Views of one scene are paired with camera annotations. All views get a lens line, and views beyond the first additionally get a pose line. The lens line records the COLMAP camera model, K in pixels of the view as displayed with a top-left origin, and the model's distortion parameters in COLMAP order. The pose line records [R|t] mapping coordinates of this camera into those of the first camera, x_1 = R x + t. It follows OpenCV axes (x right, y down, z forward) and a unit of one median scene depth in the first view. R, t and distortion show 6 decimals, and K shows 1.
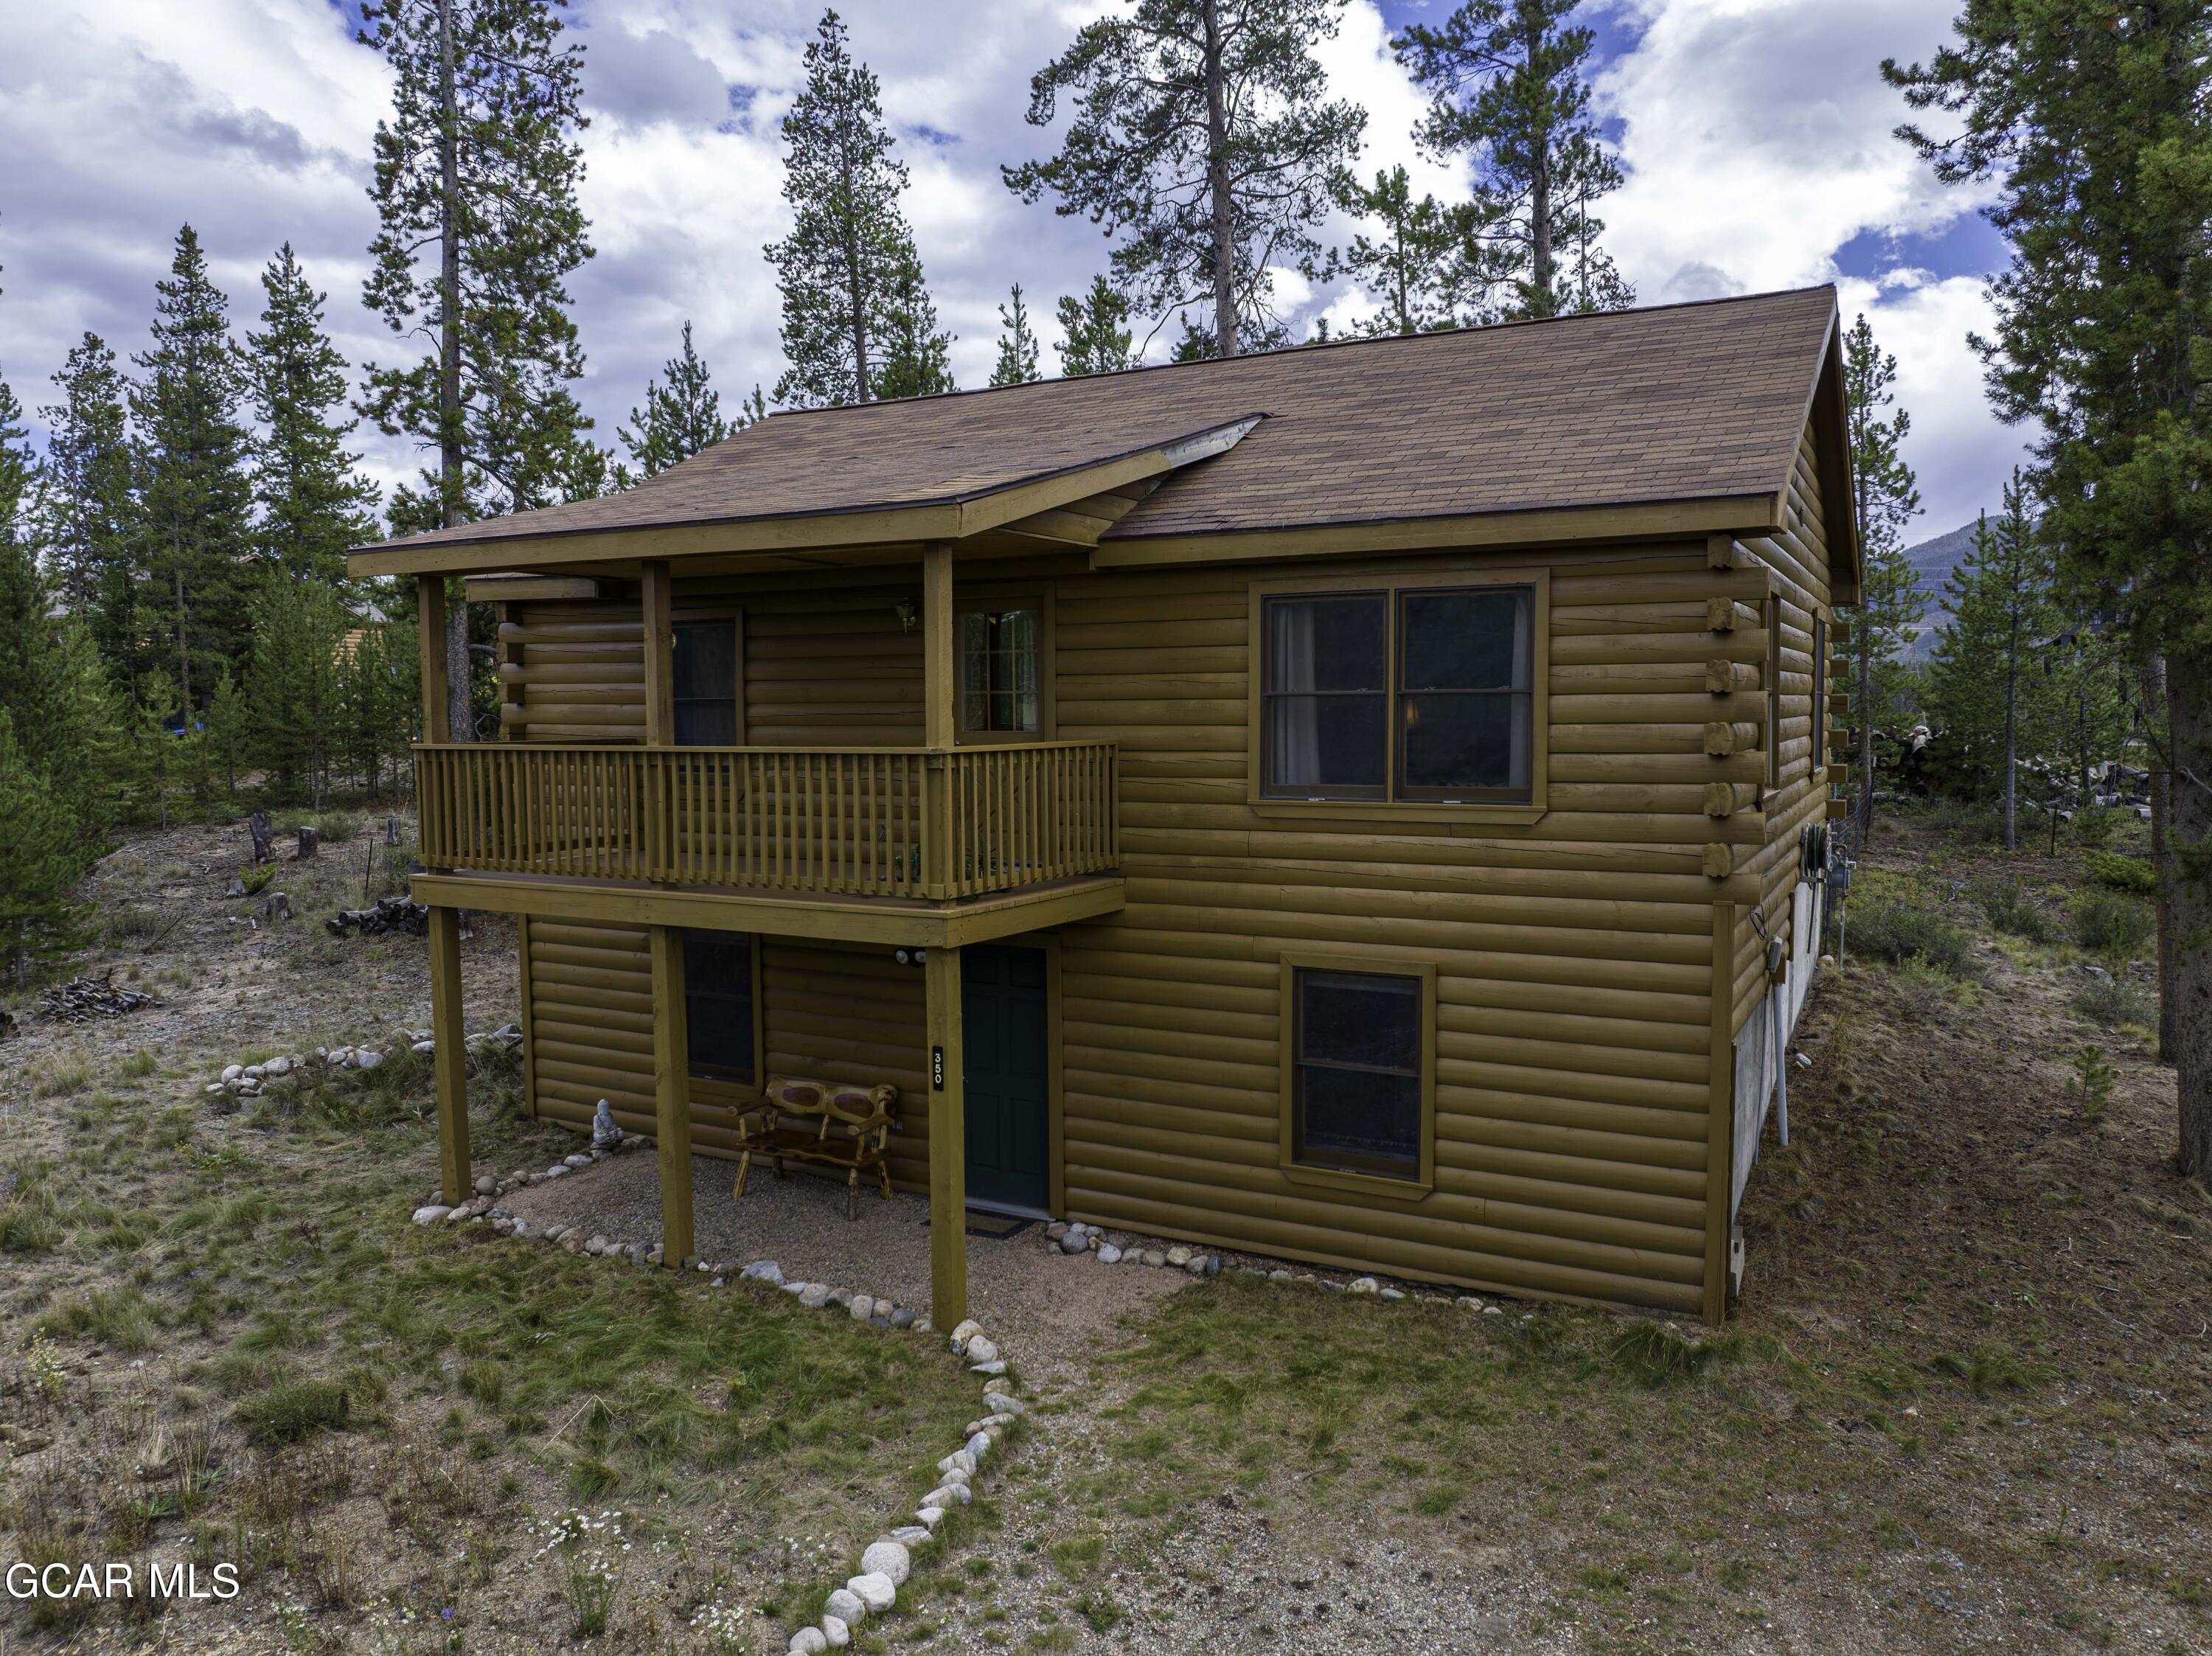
lens RADIAL K [[1556.1, 0, 1098.9], [0, 1556.1, 818.7], [0, 0, 1]] dist [-0.056159, 0.021057]
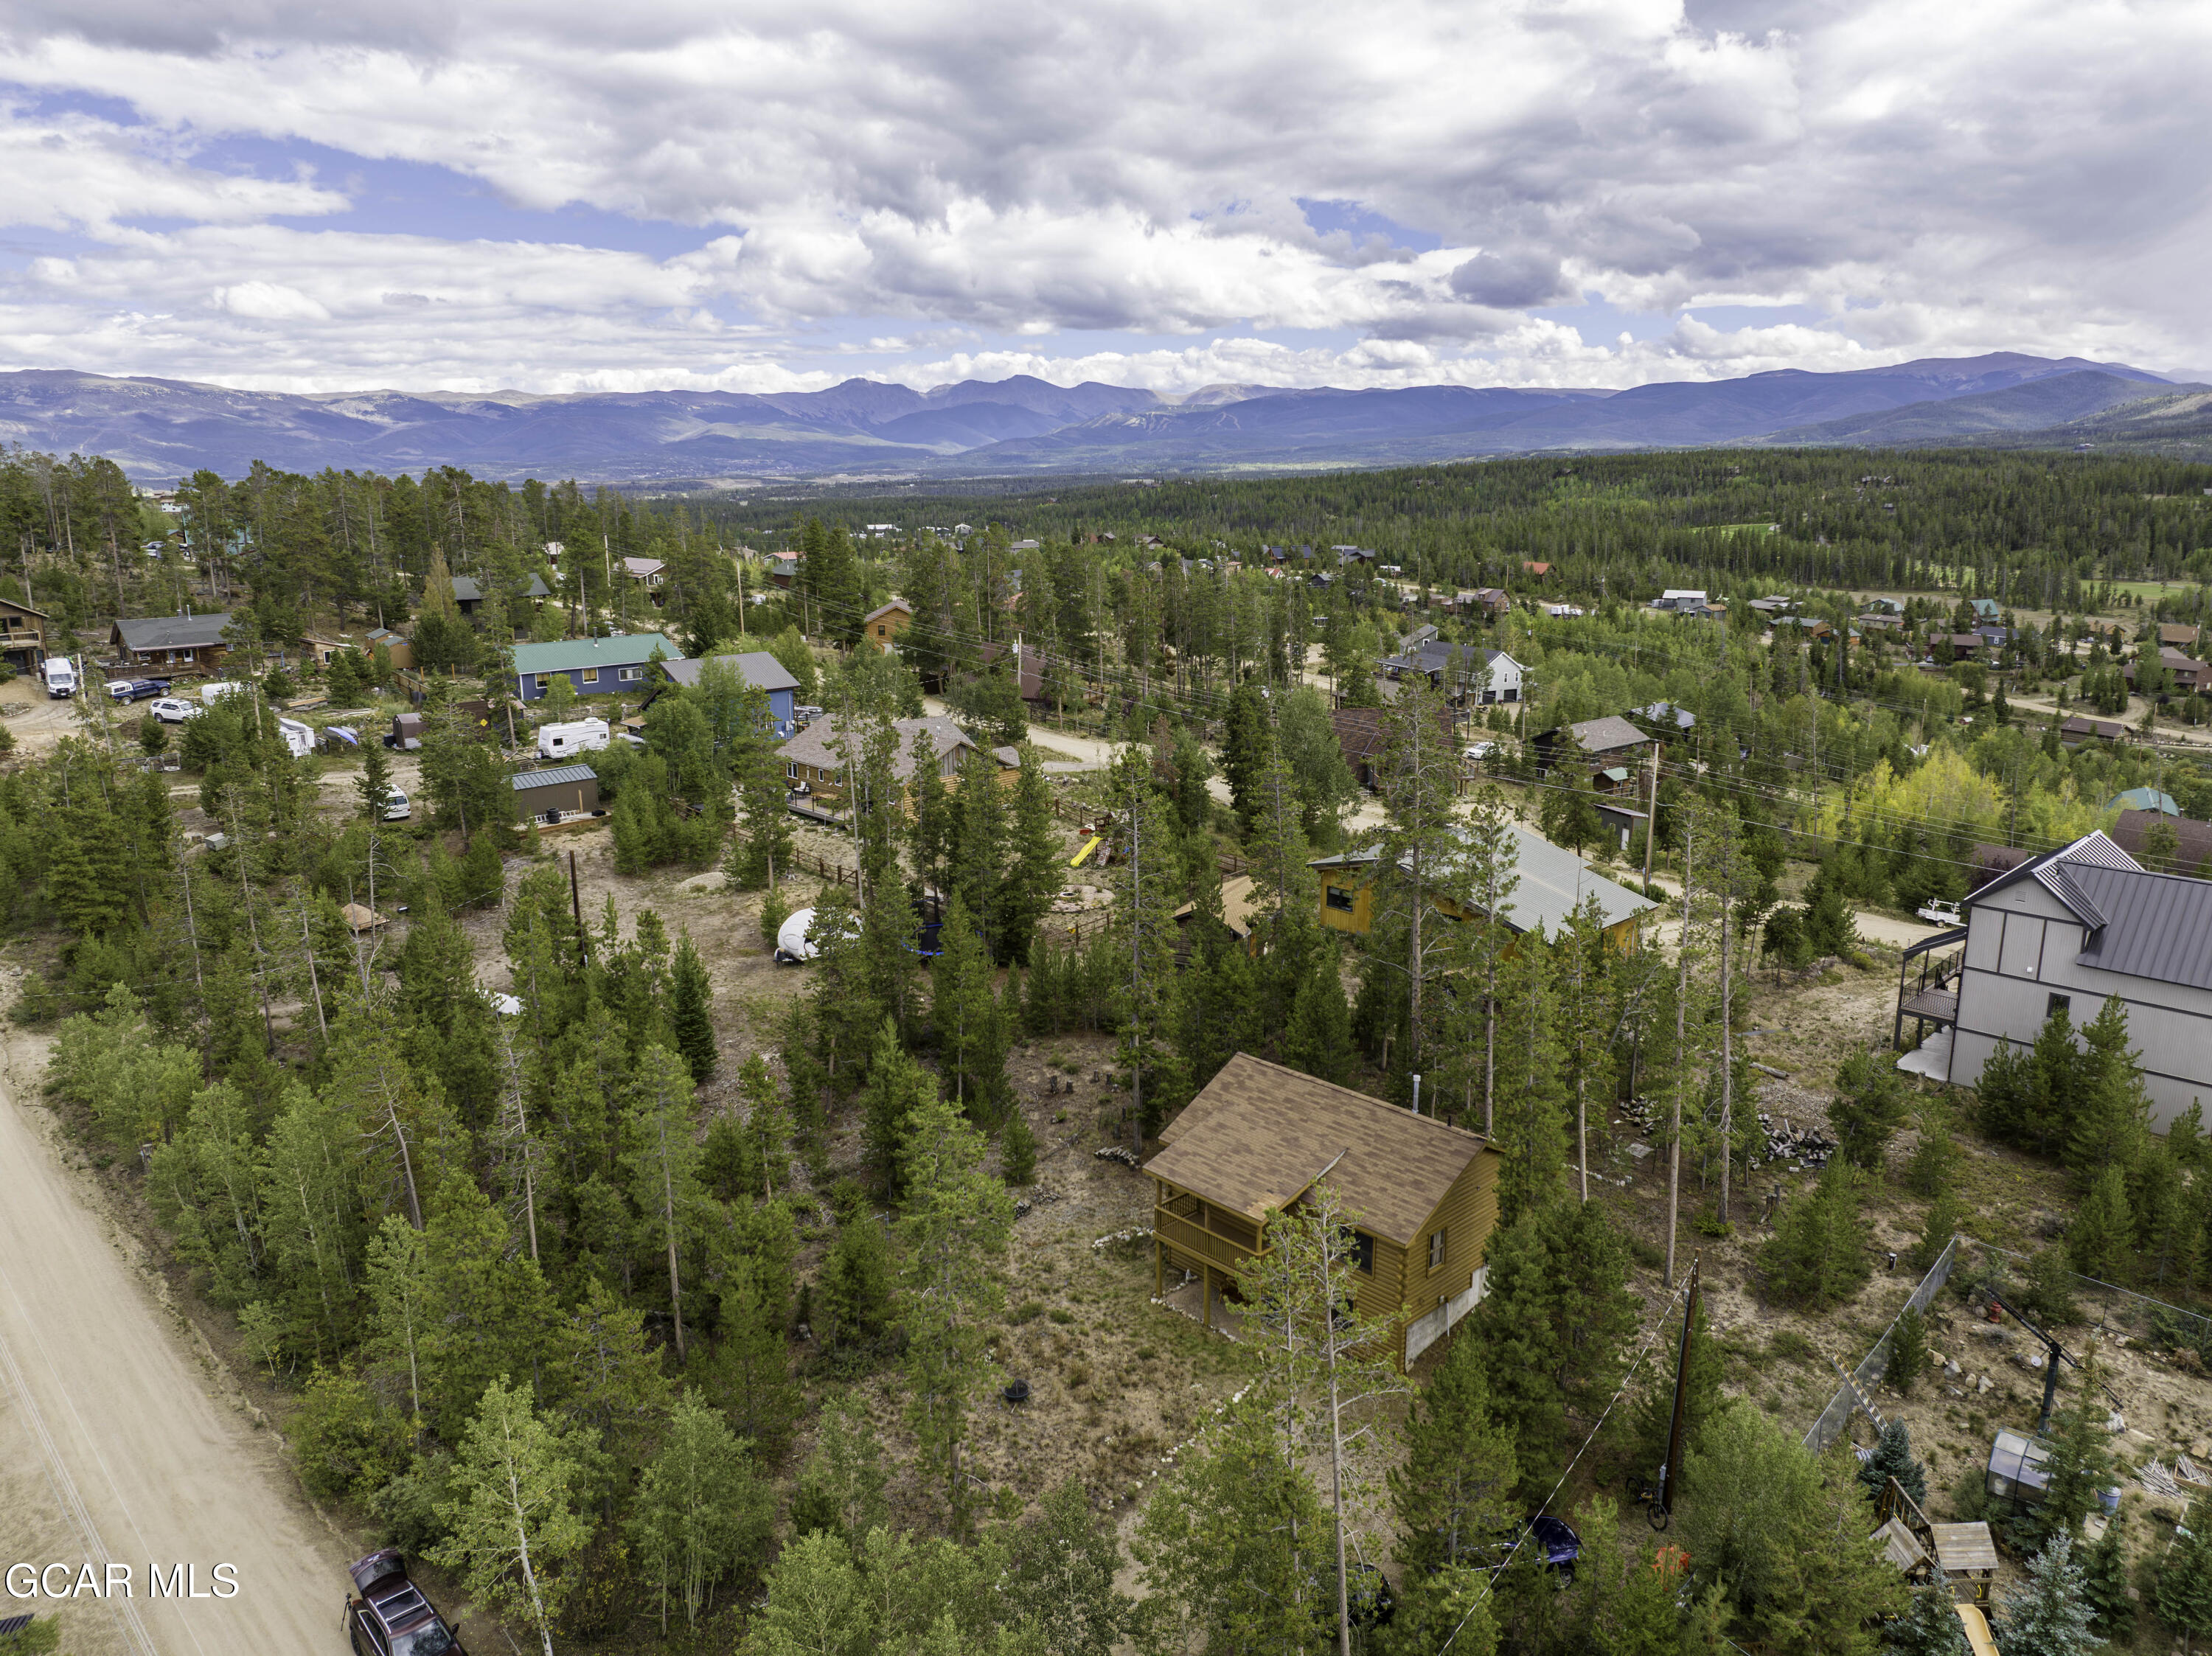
lens RADIAL K [[1530.0, 0, 1109.1], [0, 1530.0, 835.5], [0, 0, 1]] dist [-0.055632, 0.028388]
pose [[0.952329, 0.072723, -0.296280, 0.802038], [-0.023647, 0.985847, 0.165970, -2.178834], [0.304157, -0.151052, 0.940570, -3.641154]]
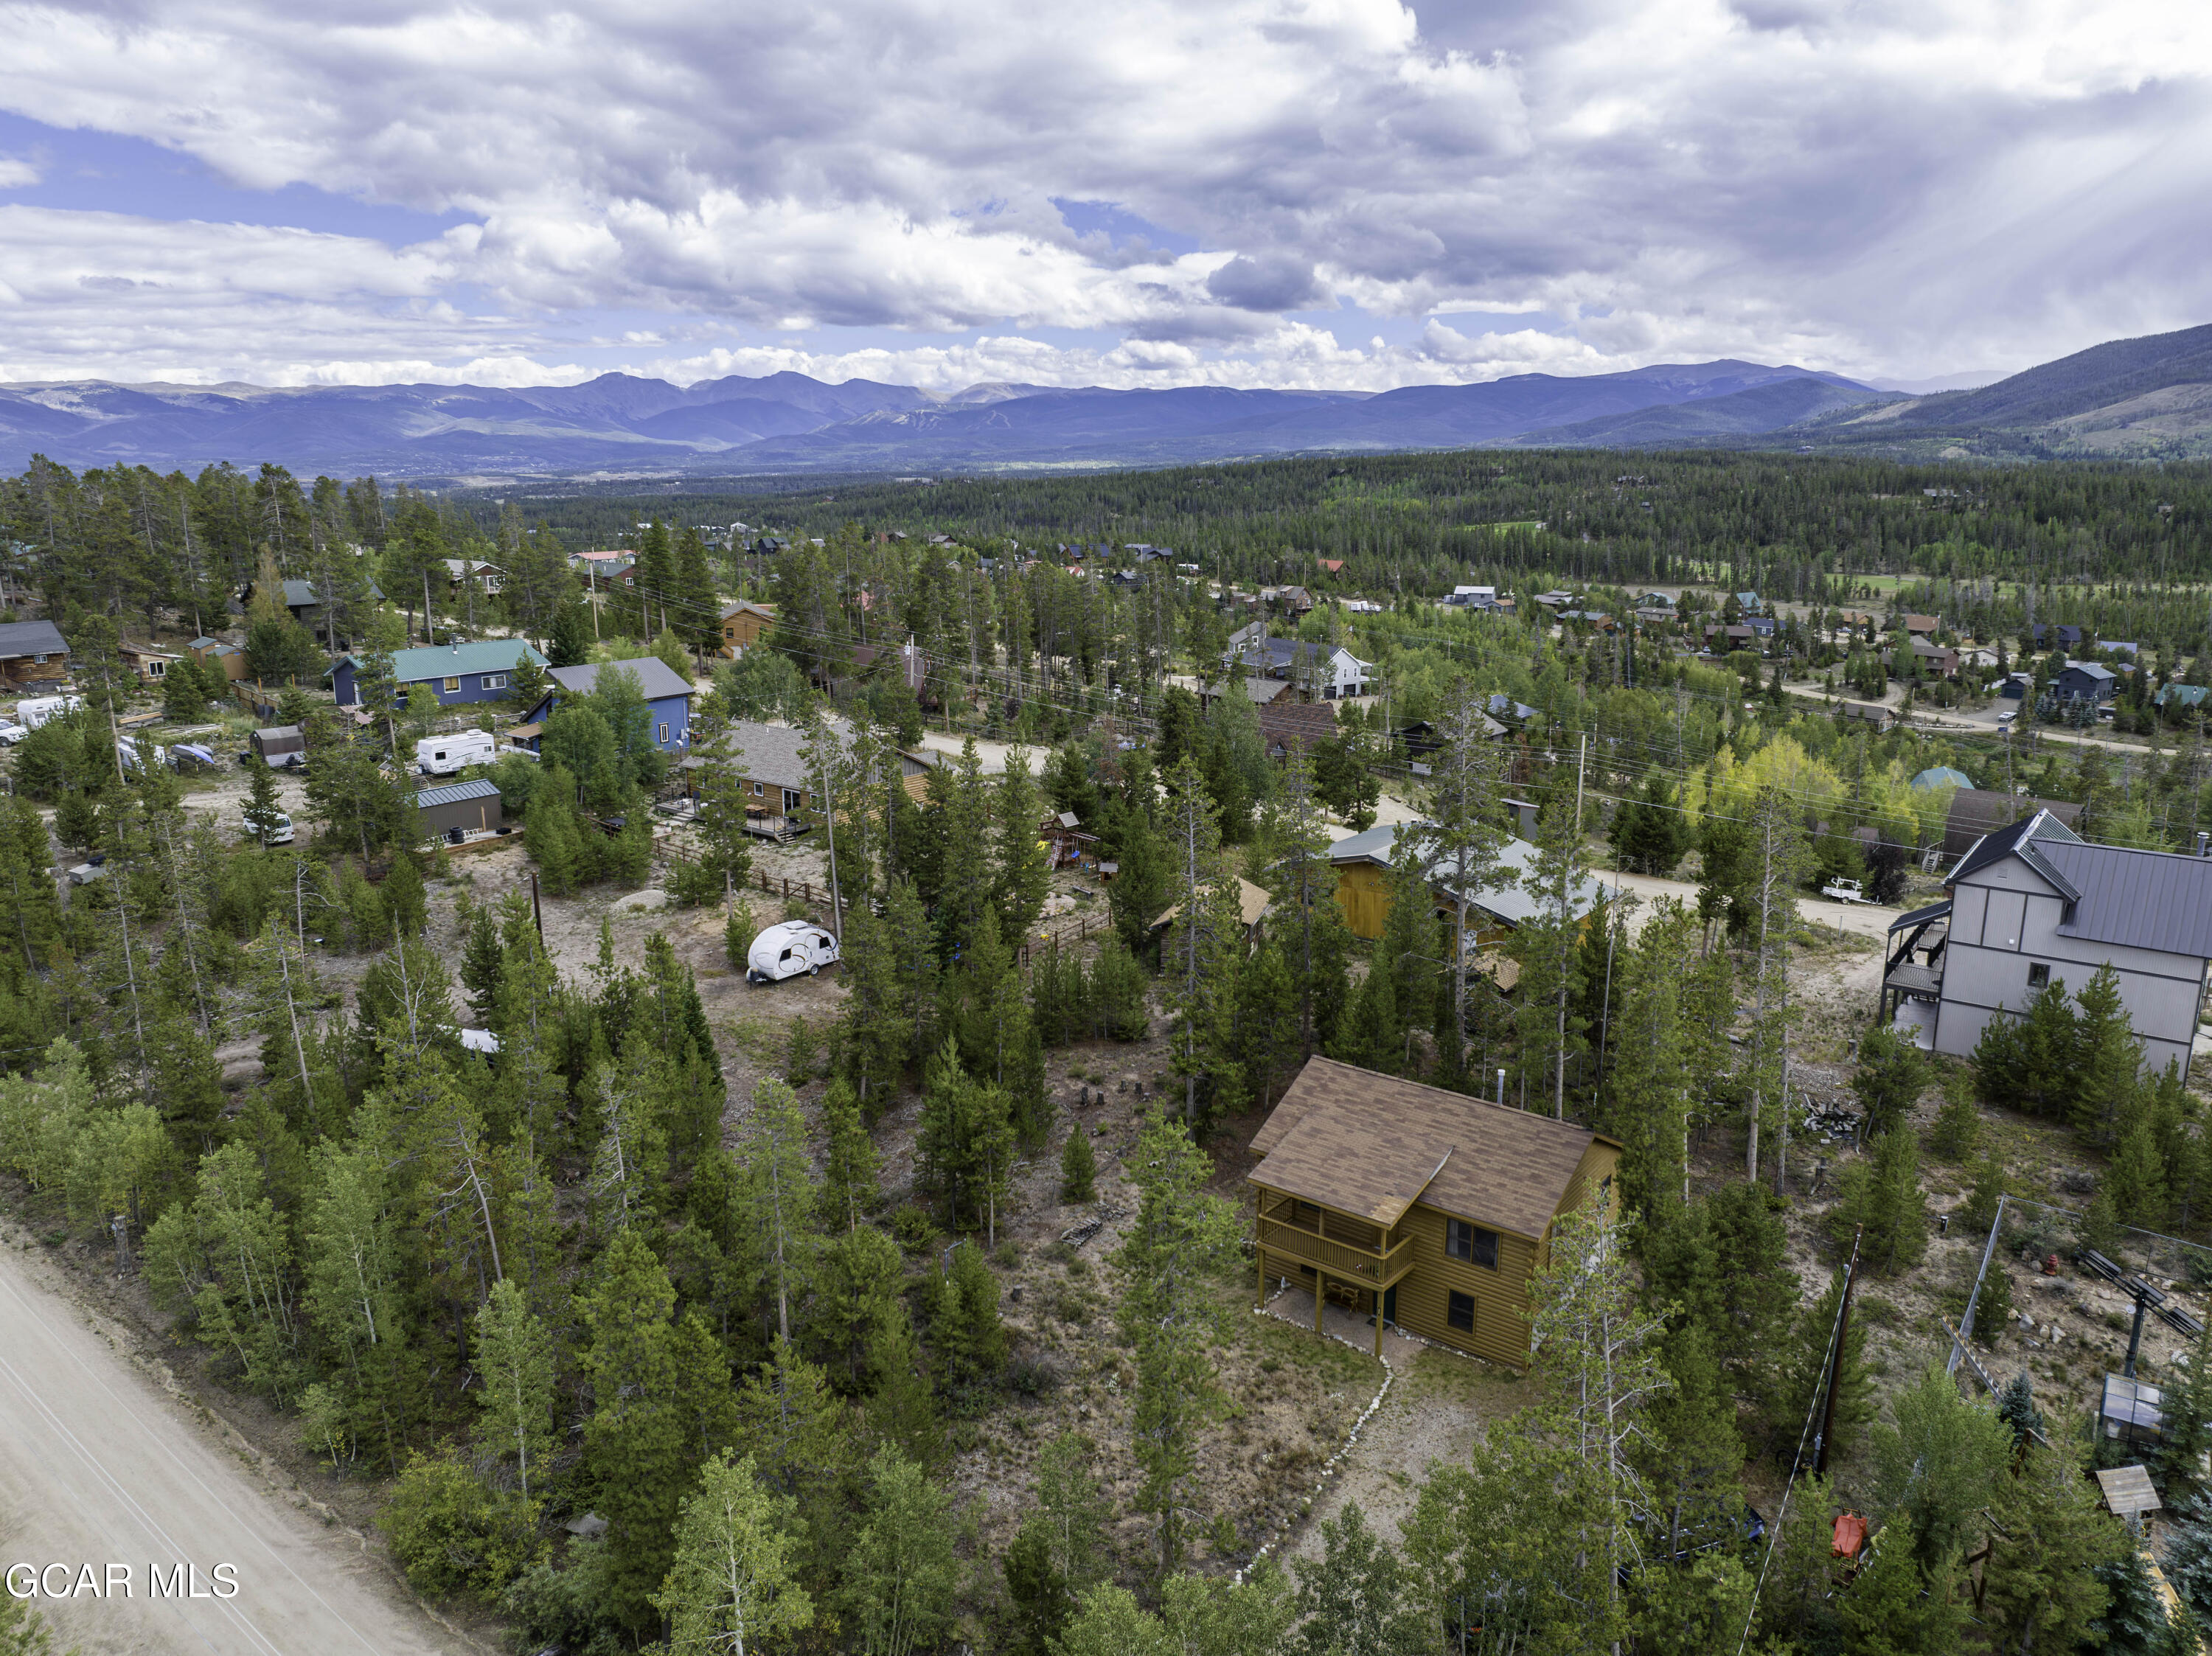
lens RADIAL K [[1533.1, 0, 1106.0], [0, 1533.1, 828.0], [0, 0, 1]] dist [-0.049644, 0.020107]
pose [[0.986000, 0.044912, -0.160582, -0.248041], [-0.019139, 0.987161, 0.158576, -2.164651], [0.165642, -0.153283, 0.974201, -3.786402]]
